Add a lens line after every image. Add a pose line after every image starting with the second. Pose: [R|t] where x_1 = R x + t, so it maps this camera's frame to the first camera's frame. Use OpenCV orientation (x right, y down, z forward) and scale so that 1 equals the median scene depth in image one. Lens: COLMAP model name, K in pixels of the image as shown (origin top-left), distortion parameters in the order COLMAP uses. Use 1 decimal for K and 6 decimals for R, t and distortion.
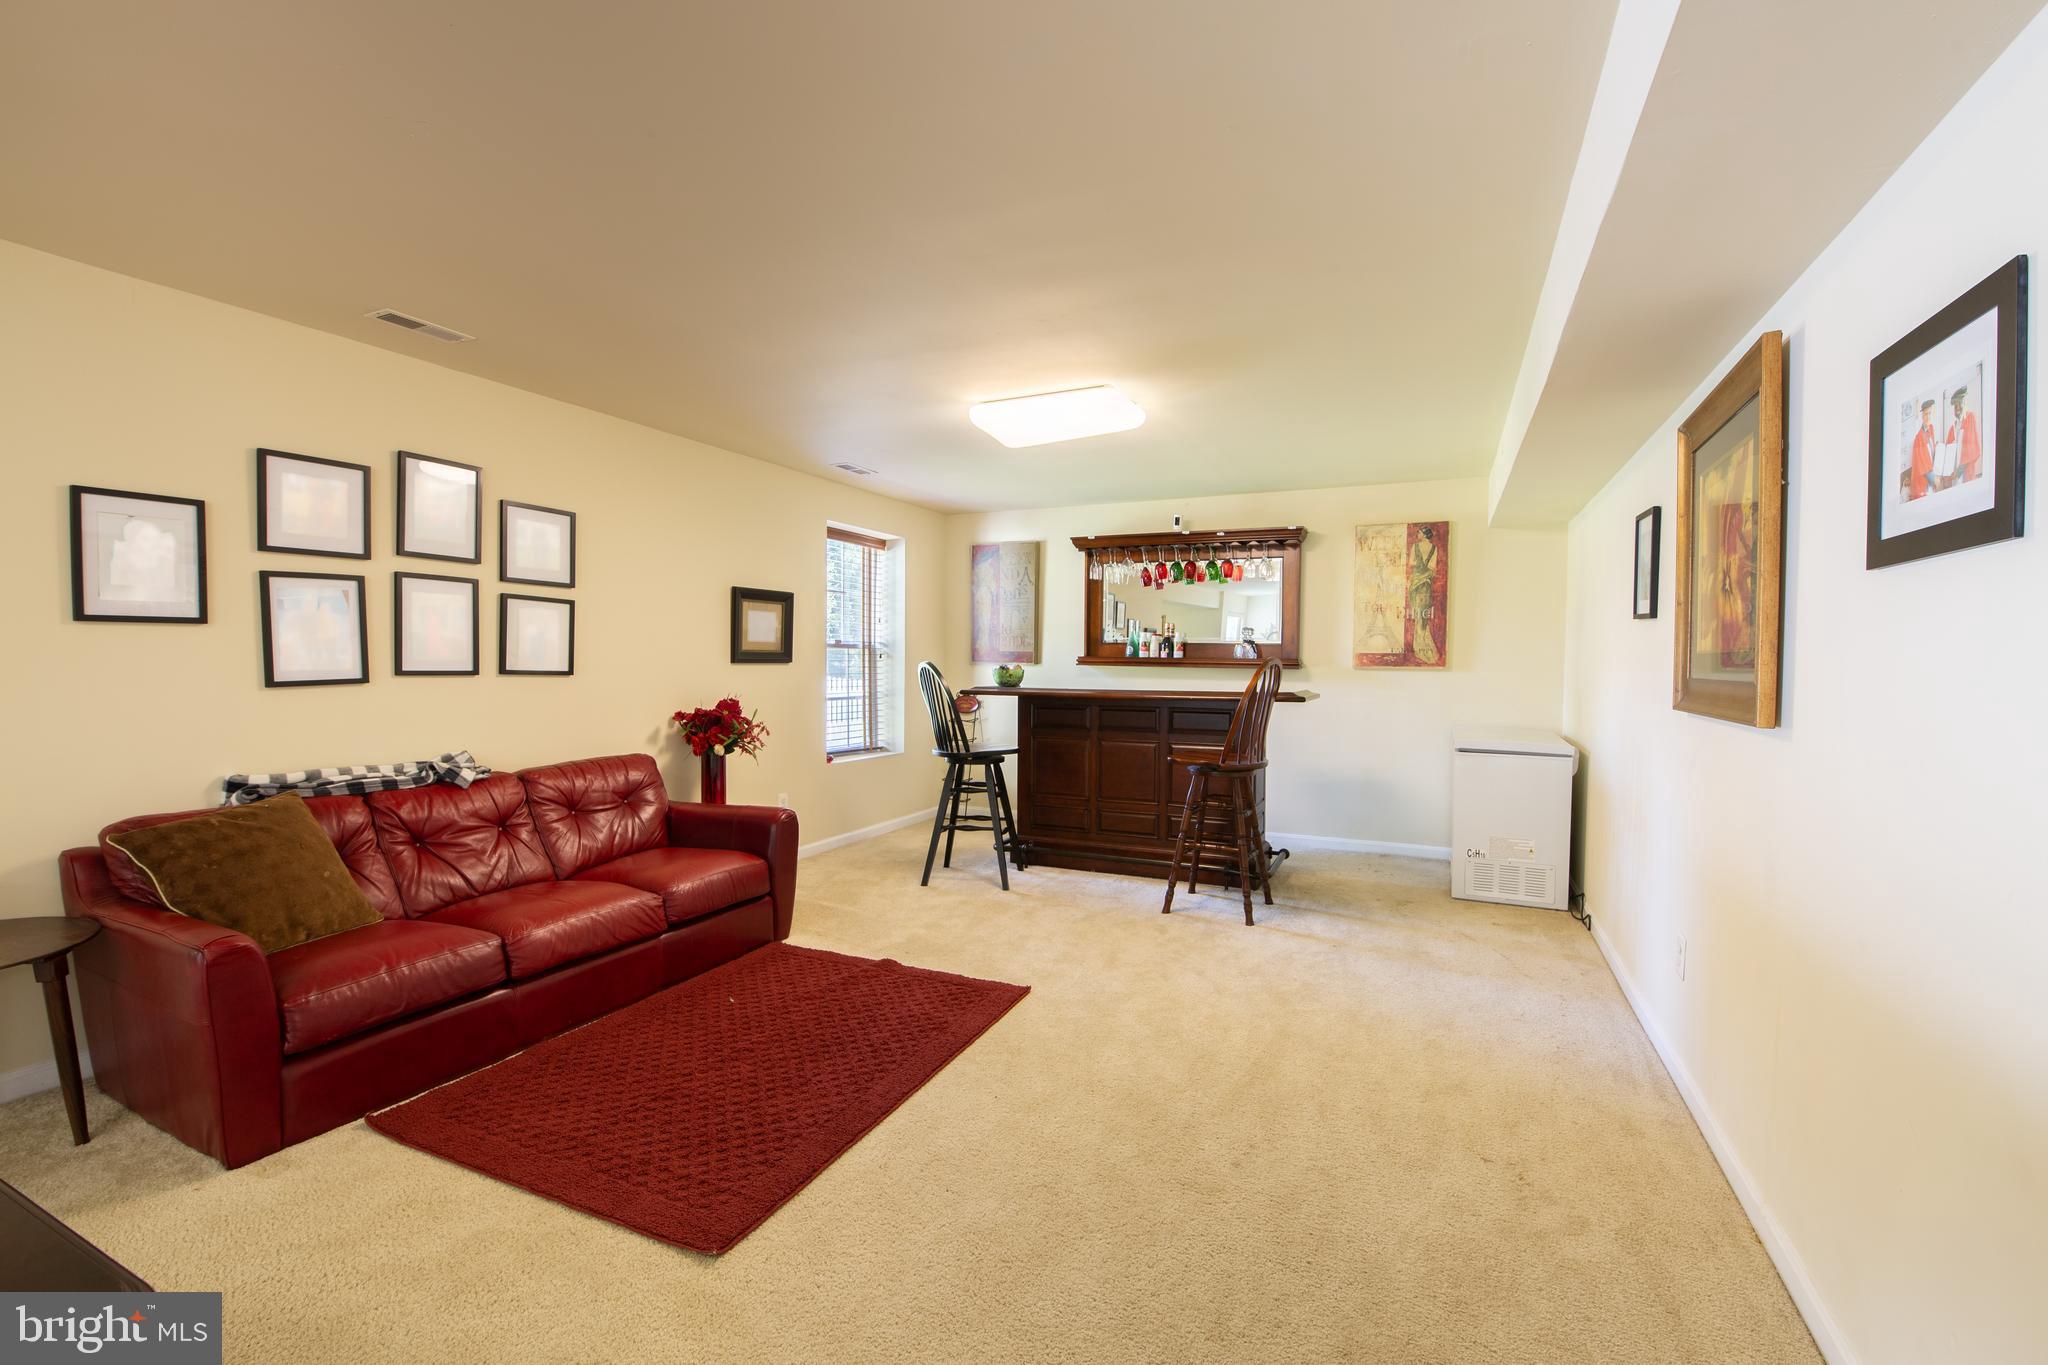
lens RADIAL K [[878.3, 0, 1030.4], [0, 878.3, 683.5], [0, 0, 1]] dist [0.000438, -0.011314]
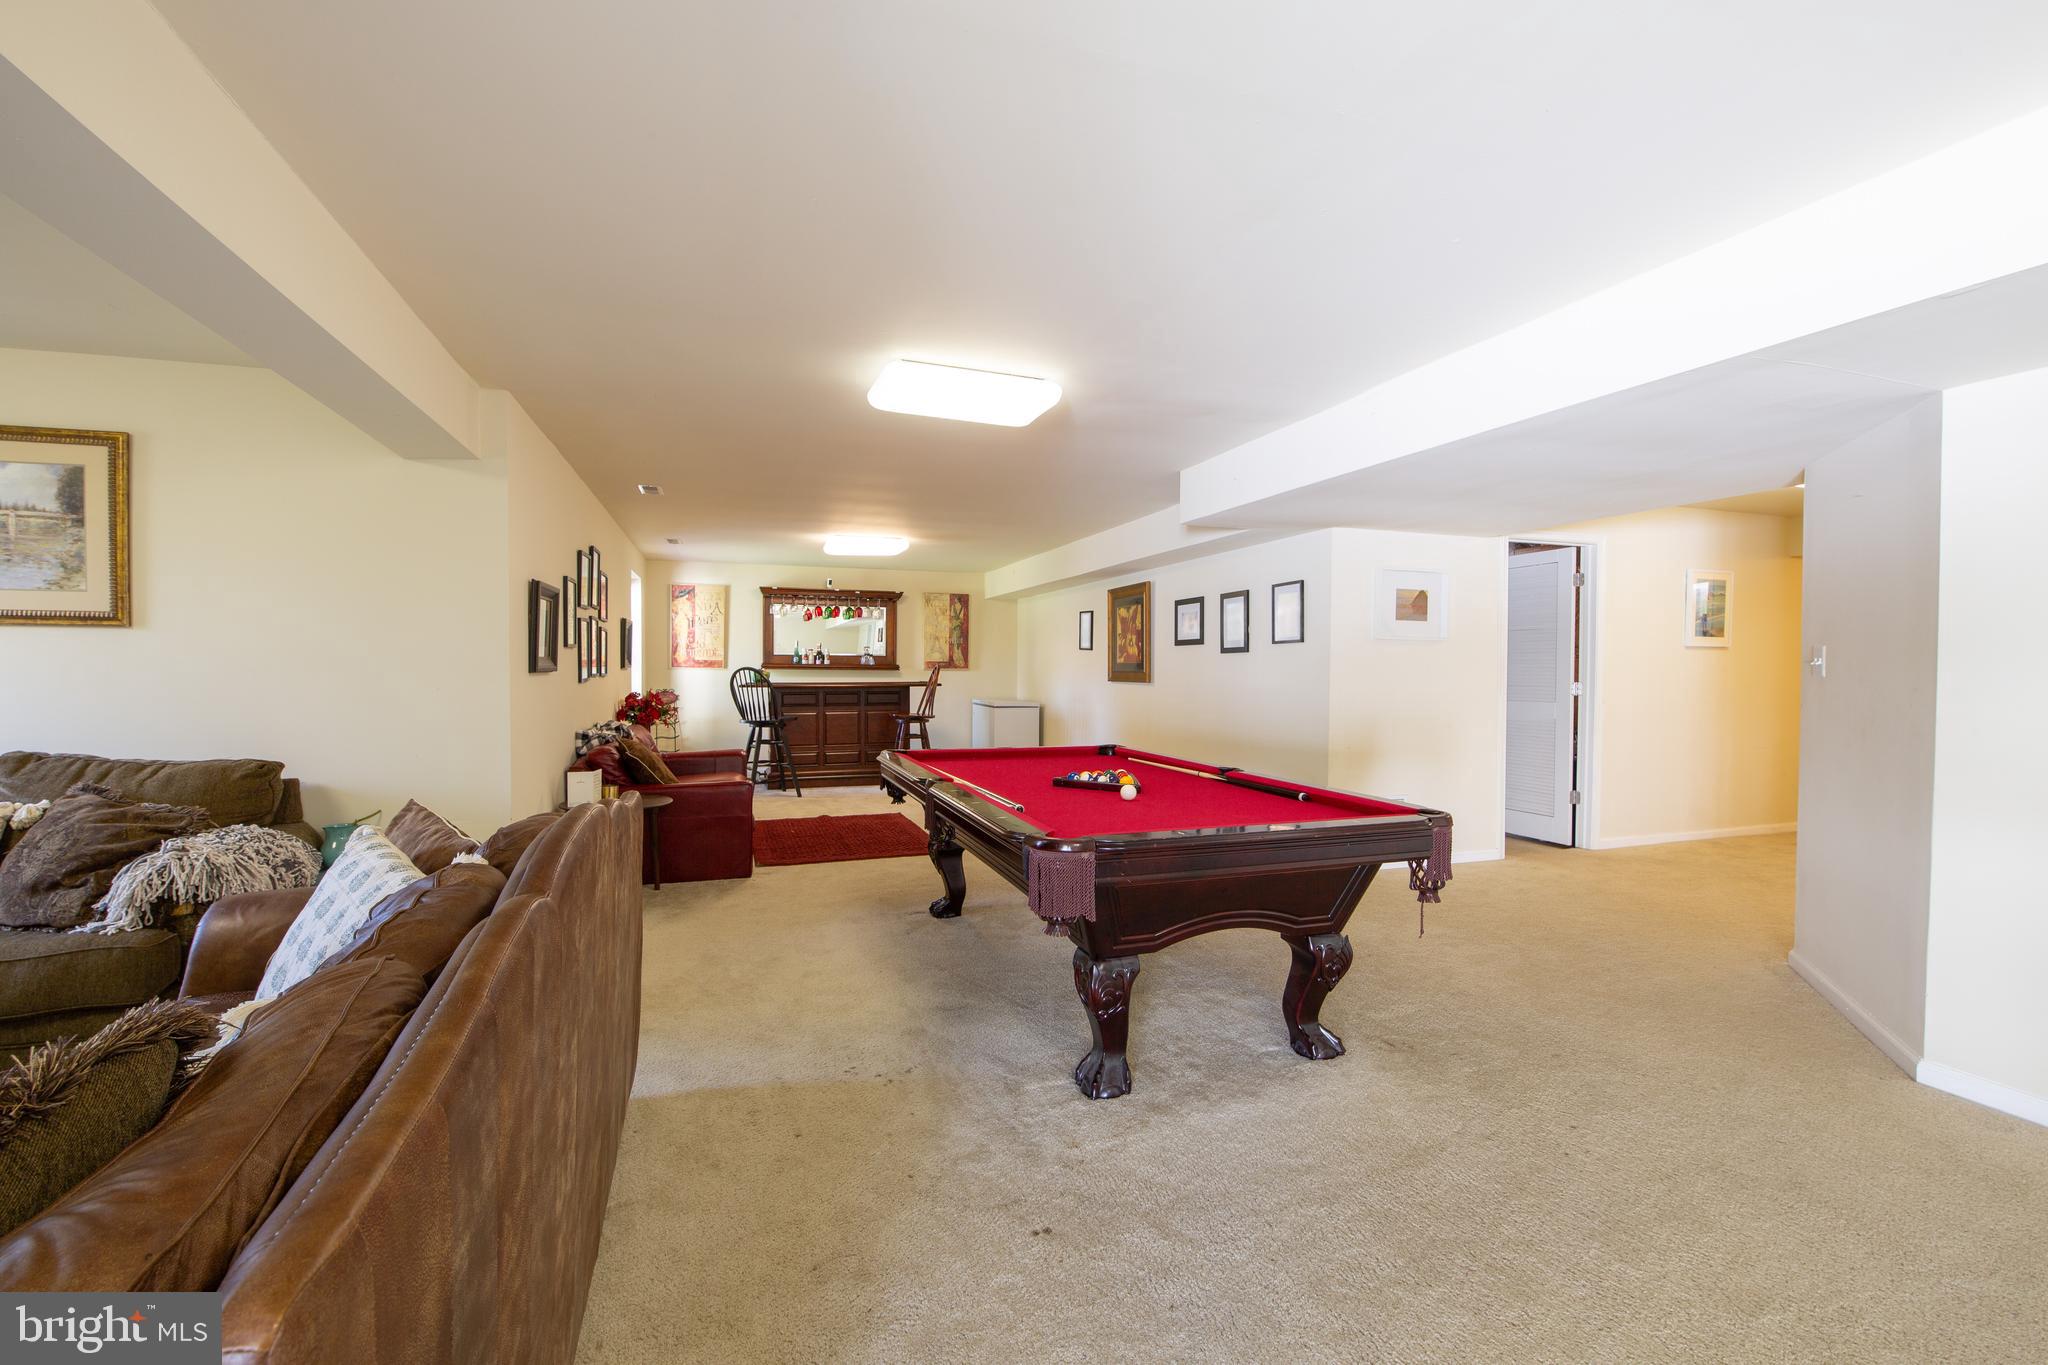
lens RADIAL K [[878.3, 0, 1030.4], [0, 878.3, 683.5], [0, 0, 1]] dist [0.000438, -0.011314]
pose [[0.721650, -0.017447, 0.692038, -0.793095], [0.020627, 0.999780, 0.003696, 0.009995], [-0.691950, 0.011607, 0.721852, -0.514524]]
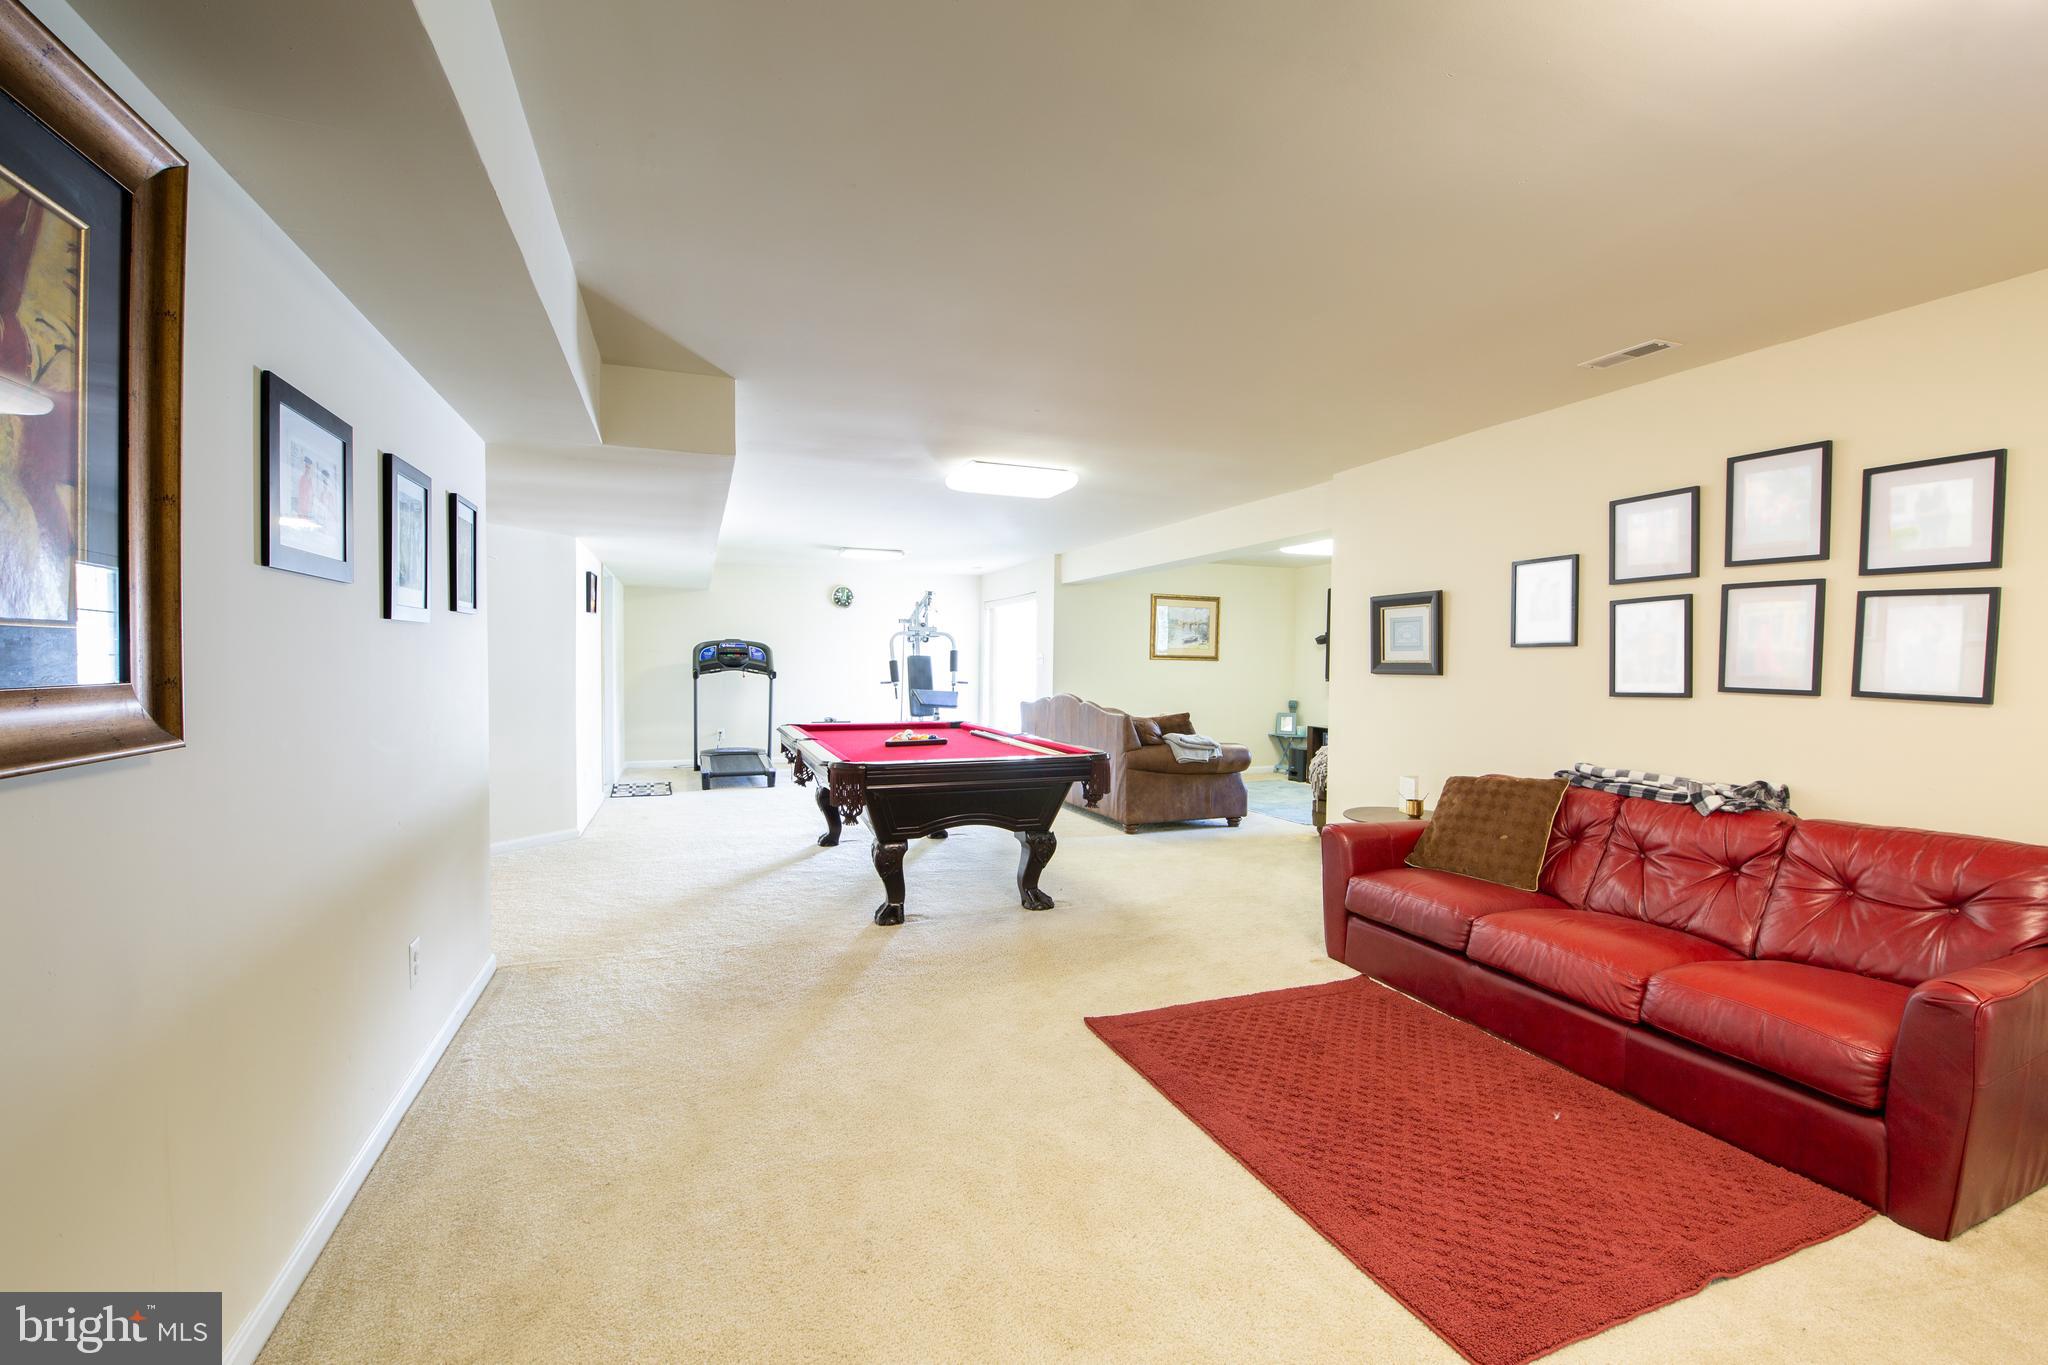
lens RADIAL K [[878.3, 0, 1030.4], [0, 878.3, 683.5], [0, 0, 1]] dist [0.000438, -0.011314]
pose [[-0.696463, 0.010650, -0.717514, 0.306615], [-0.029097, 0.998648, 0.043067, -0.023071], [0.717003, 0.050872, -0.695212, 0.687201]]
